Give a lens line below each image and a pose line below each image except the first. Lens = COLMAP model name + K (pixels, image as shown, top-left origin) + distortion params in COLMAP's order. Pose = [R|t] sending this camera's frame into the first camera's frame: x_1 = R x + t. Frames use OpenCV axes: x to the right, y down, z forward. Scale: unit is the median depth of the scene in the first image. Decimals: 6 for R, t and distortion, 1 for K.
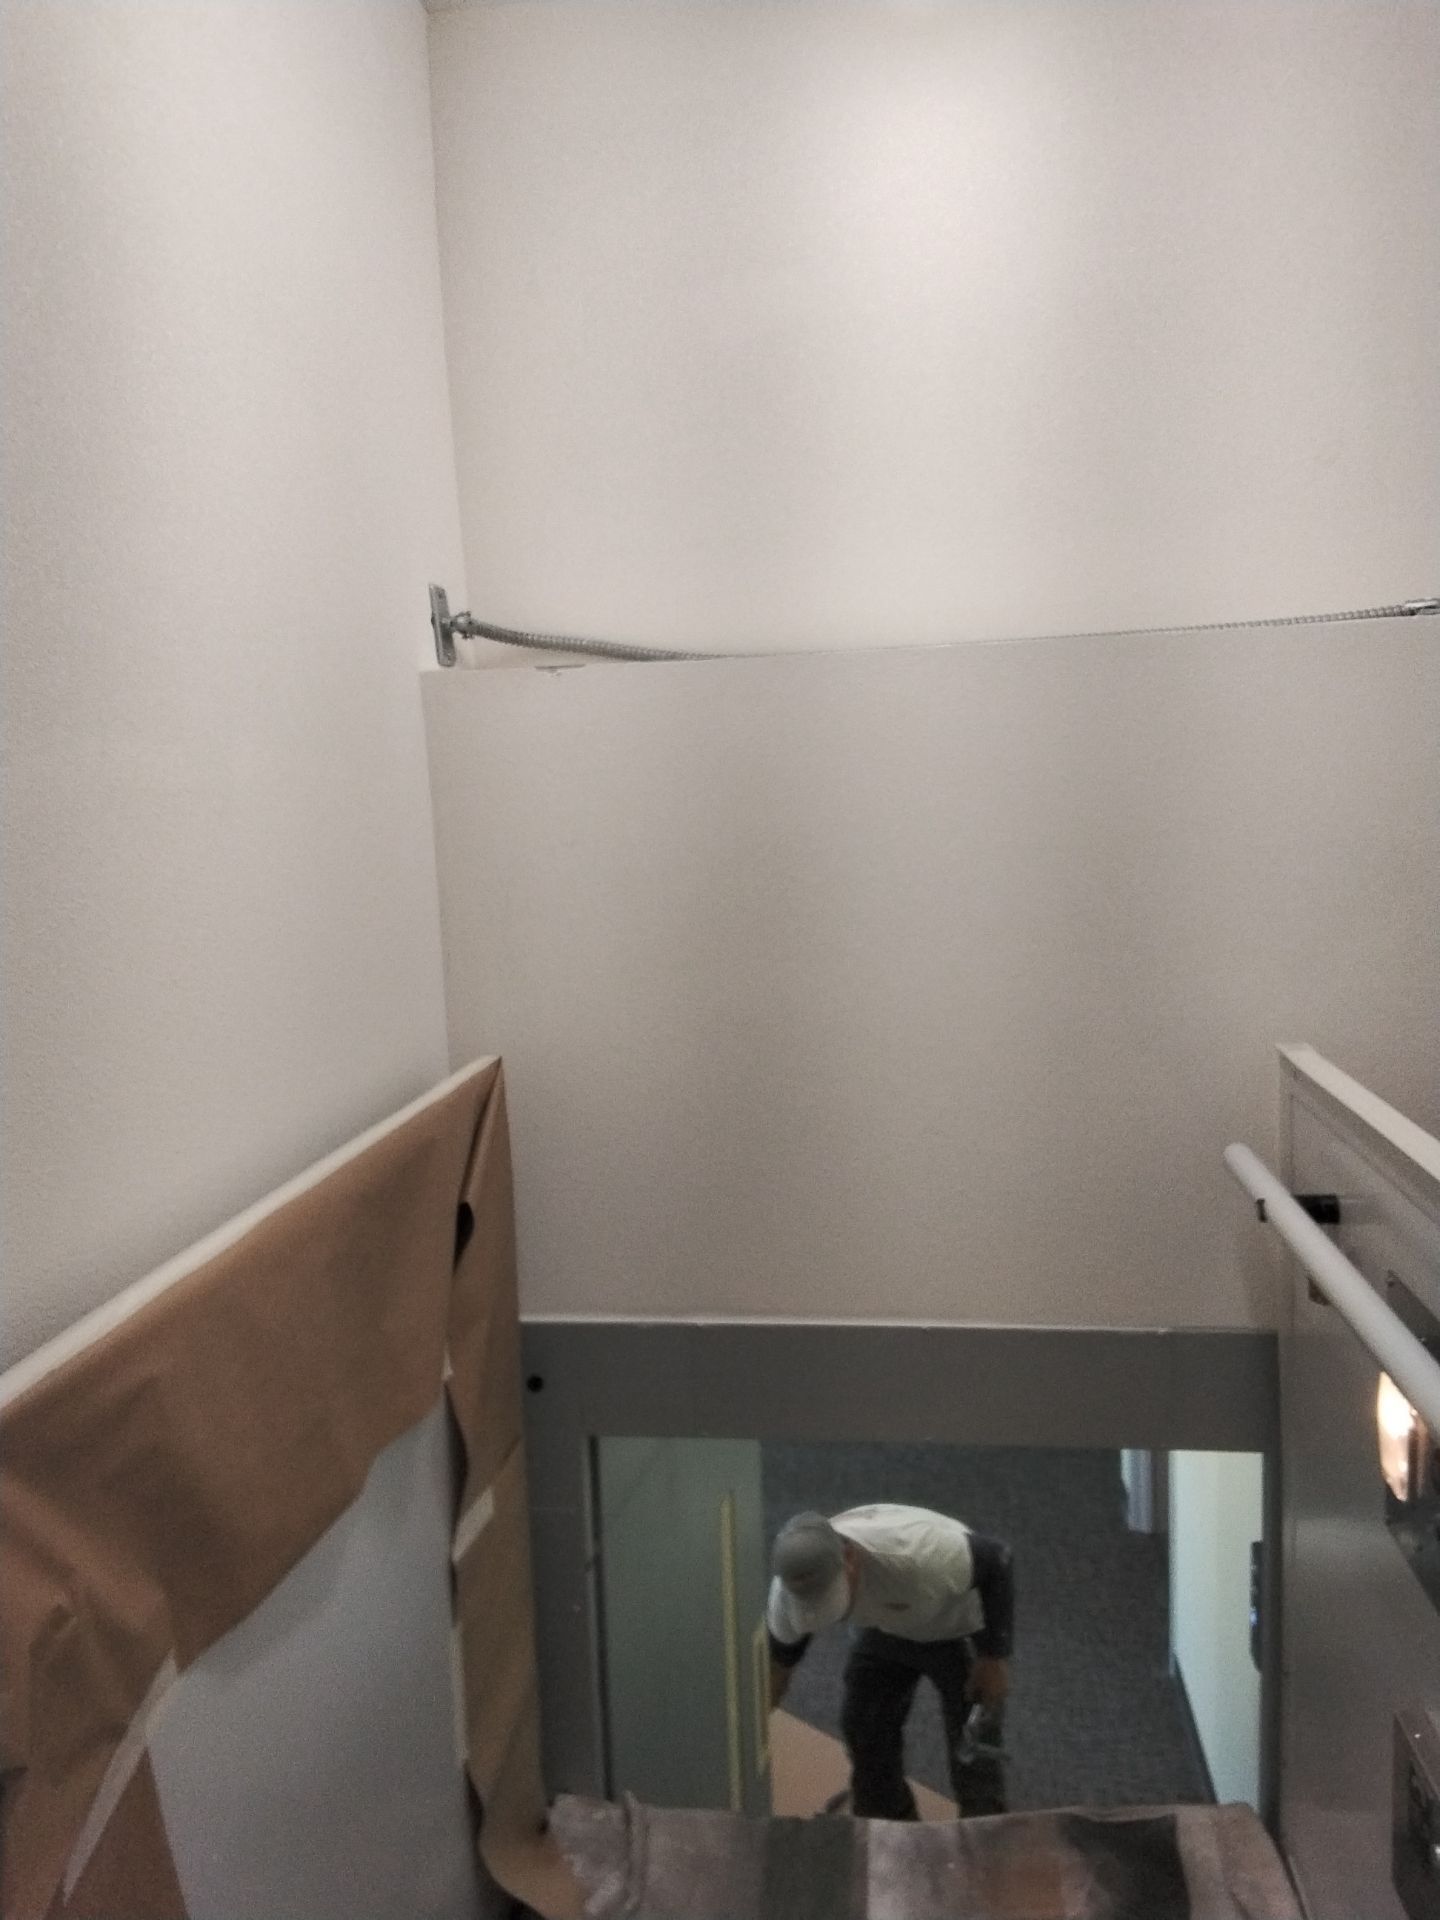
lens RADIAL K [[1453.1, 0, 755.2], [0, 1453.1, 941.7], [0, 0, 1]] dist [0.209529, -0.176715]
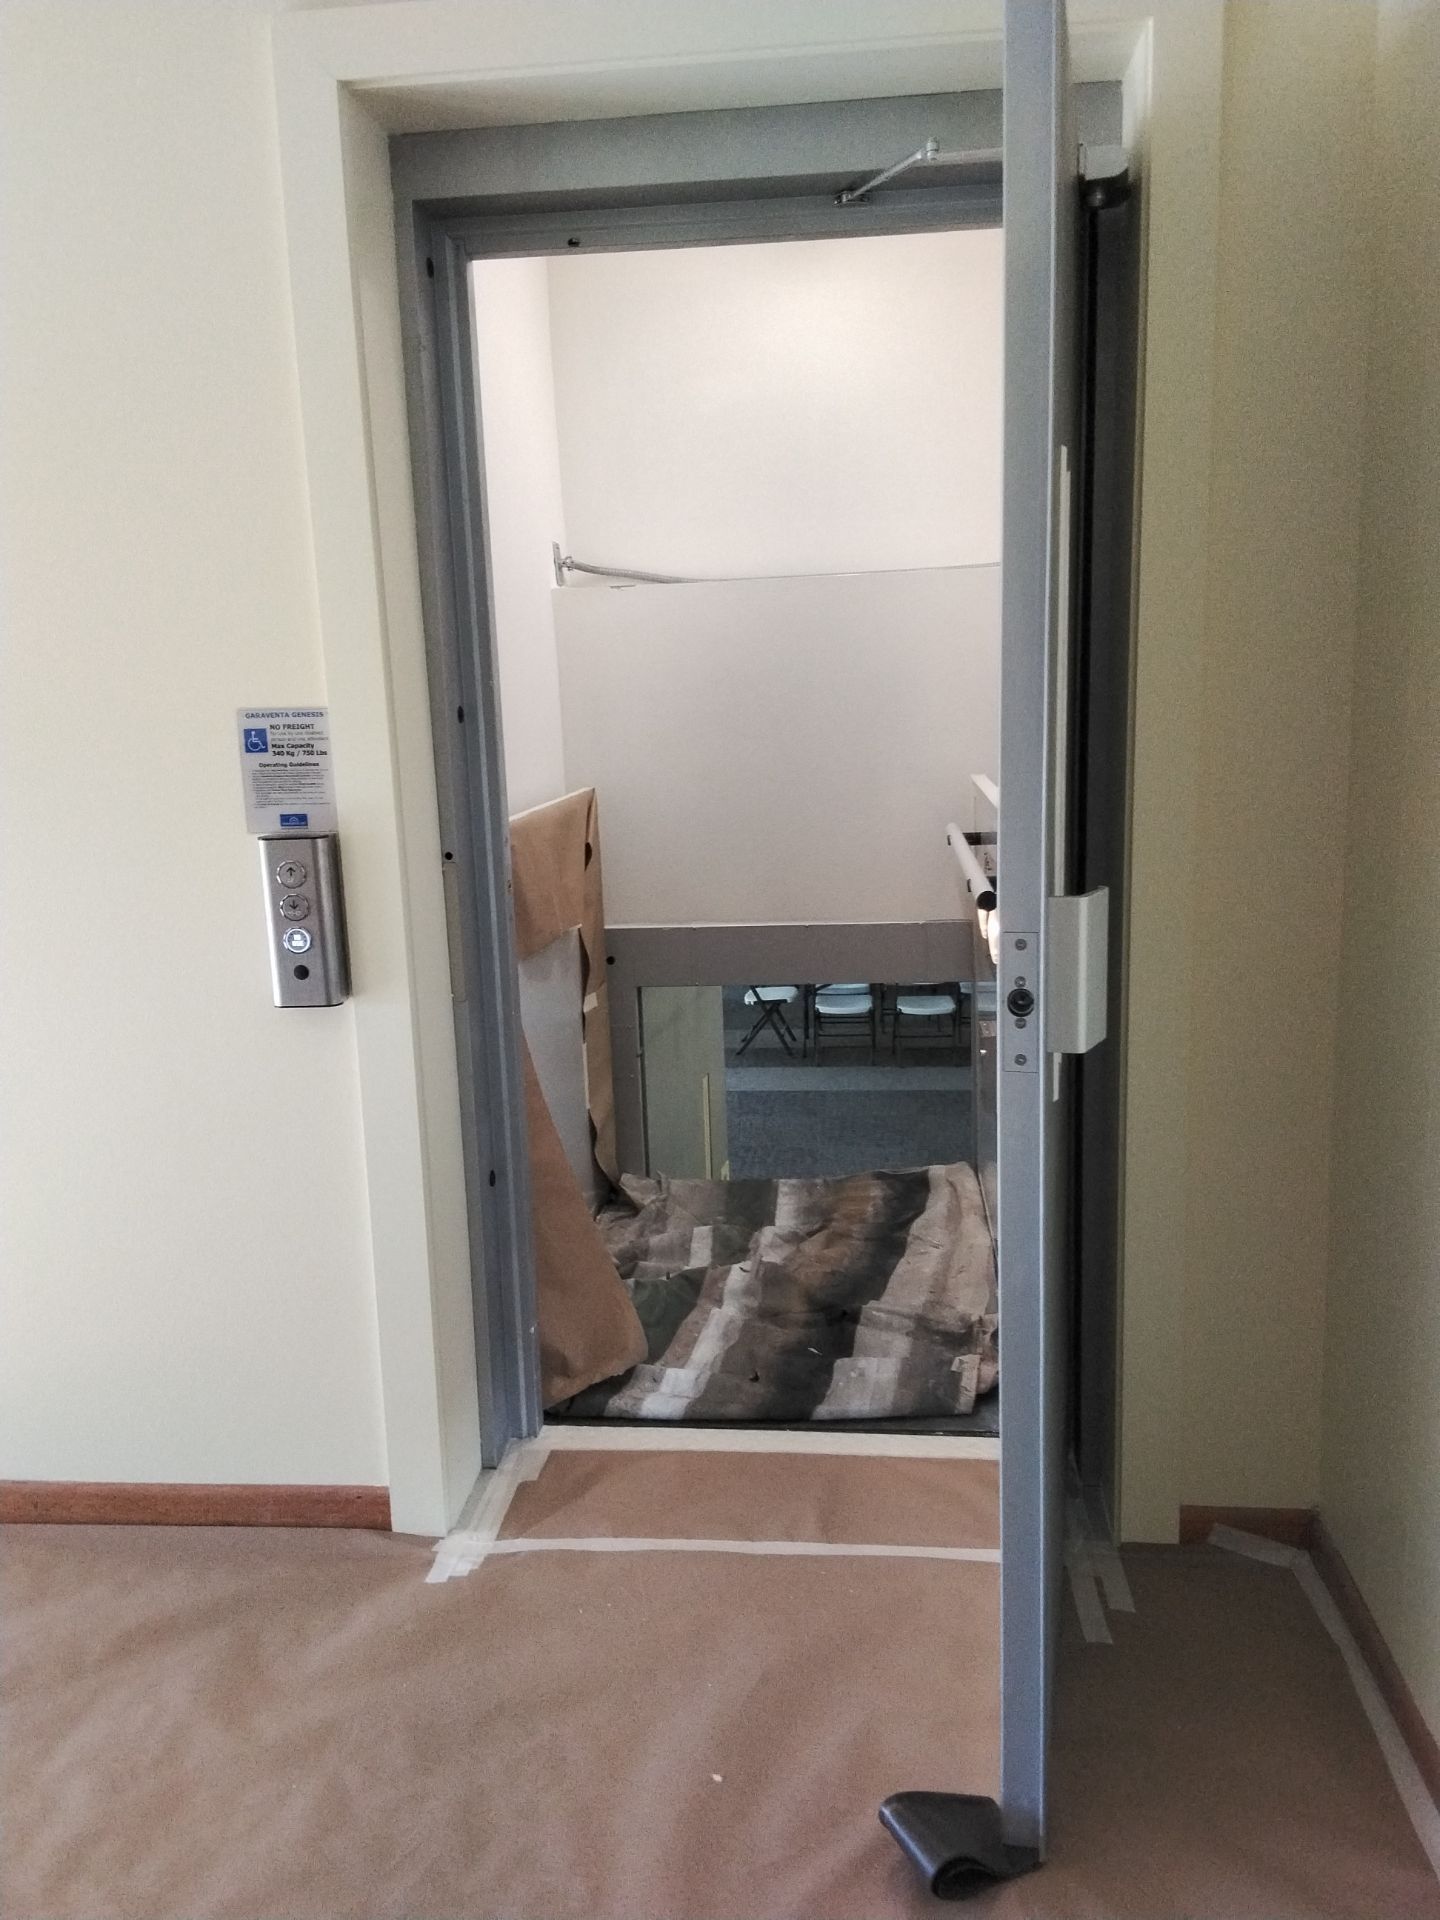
lens RADIAL K [[1453.1, 0, 755.2], [0, 1453.1, 941.7], [0, 0, 1]] dist [0.209529, -0.176715]
pose [[0.999675, -0.000080, 0.025490, -0.006398], [-0.001436, 0.998230, 0.059451, 0.164317], [-0.025450, -0.059469, 0.997906, -0.966405]]
